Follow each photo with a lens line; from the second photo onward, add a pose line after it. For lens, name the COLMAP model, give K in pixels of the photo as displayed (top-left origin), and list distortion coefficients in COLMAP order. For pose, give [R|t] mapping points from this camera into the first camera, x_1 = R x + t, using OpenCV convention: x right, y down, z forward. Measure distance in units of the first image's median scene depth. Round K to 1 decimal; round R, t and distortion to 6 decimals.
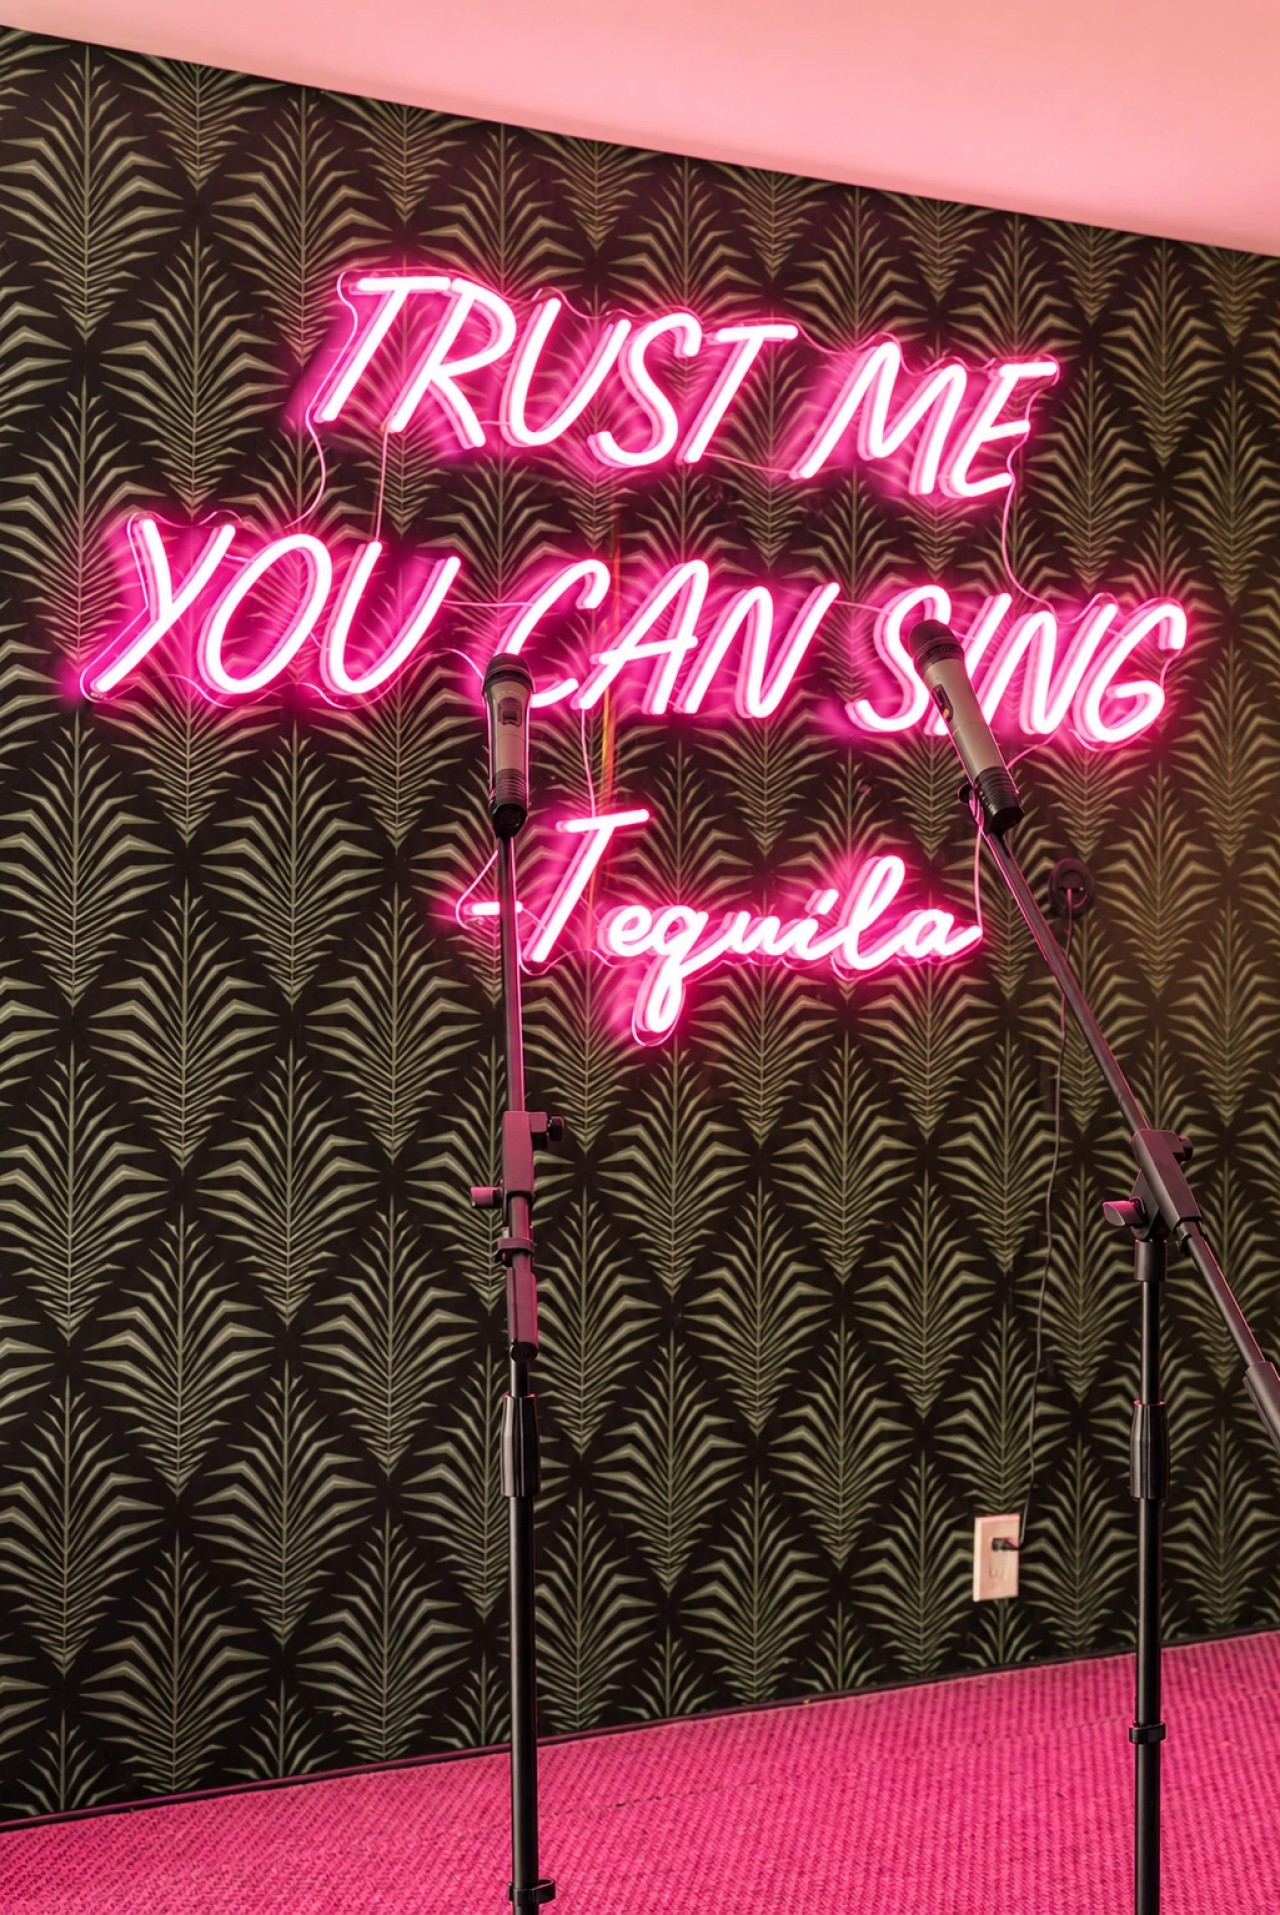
lens RADIAL K [[1464.9, 0, 539.9], [0, 1464.9, 920.6], [0, 0, 1]] dist [-0.000313, -0.009024]
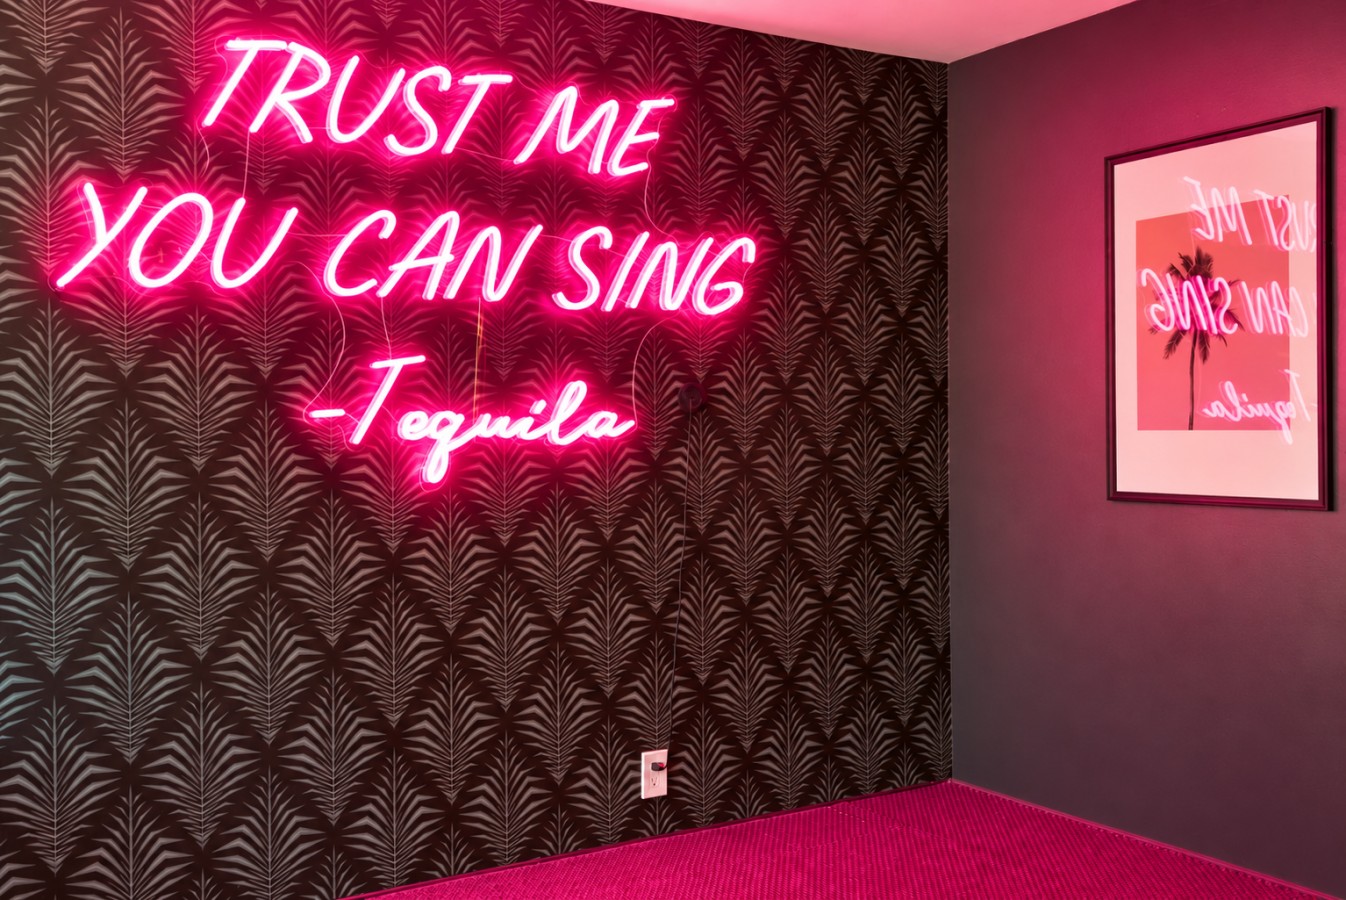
lens RADIAL K [[737.6, 0, 707.1], [0, 737.6, 426.3], [0, 0, 1]] dist [0.008559, -0.000668]
pose [[0.998824, -0.014591, 0.046238, 0.352978], [0.014082, 0.999837, 0.011331, 0.002969], [-0.046395, -0.010666, 0.998866, 0.107485]]
